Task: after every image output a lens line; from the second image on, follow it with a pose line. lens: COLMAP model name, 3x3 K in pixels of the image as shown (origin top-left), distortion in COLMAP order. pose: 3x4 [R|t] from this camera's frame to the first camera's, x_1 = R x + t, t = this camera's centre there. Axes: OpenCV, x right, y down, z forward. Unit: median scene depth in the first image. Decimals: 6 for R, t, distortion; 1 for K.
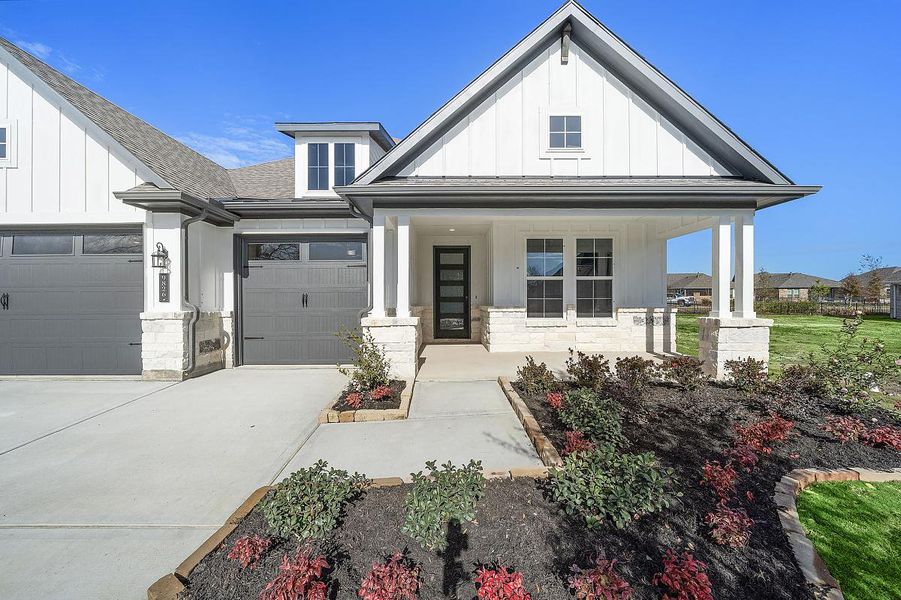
lens RADIAL K [[306.2, 0, 448.4], [0, 306.2, 301.1], [0, 0, 1]] dist [-0.006713, -0.000051]
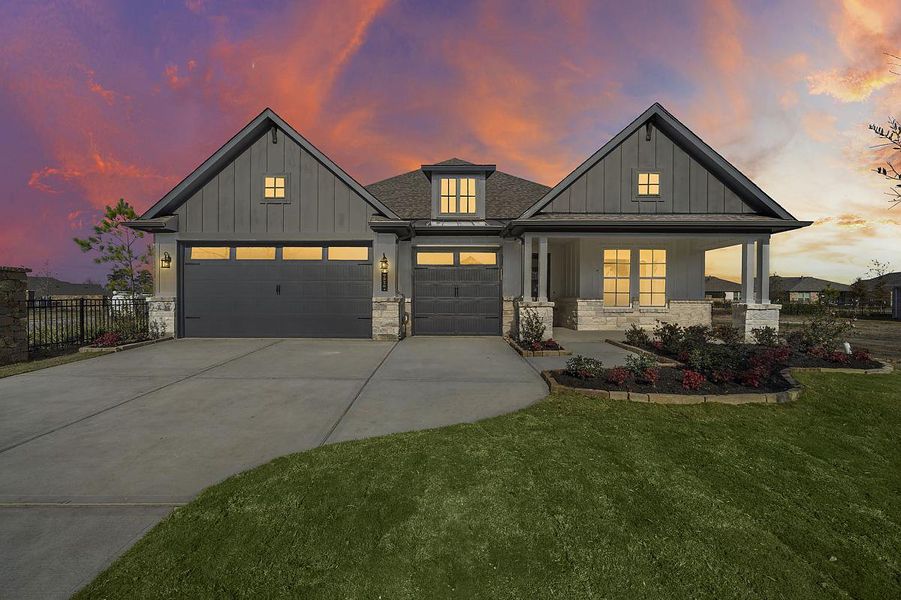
lens RADIAL K [[306.2, 0, 448.4], [0, 306.2, 301.1], [0, 0, 1]] dist [-0.006713, -0.000051]
pose [[0.999804, 0.009485, -0.017399, -0.579610], [-0.009557, 0.999946, -0.004073, 0.057549], [0.017360, 0.004239, 0.999840, -0.555856]]
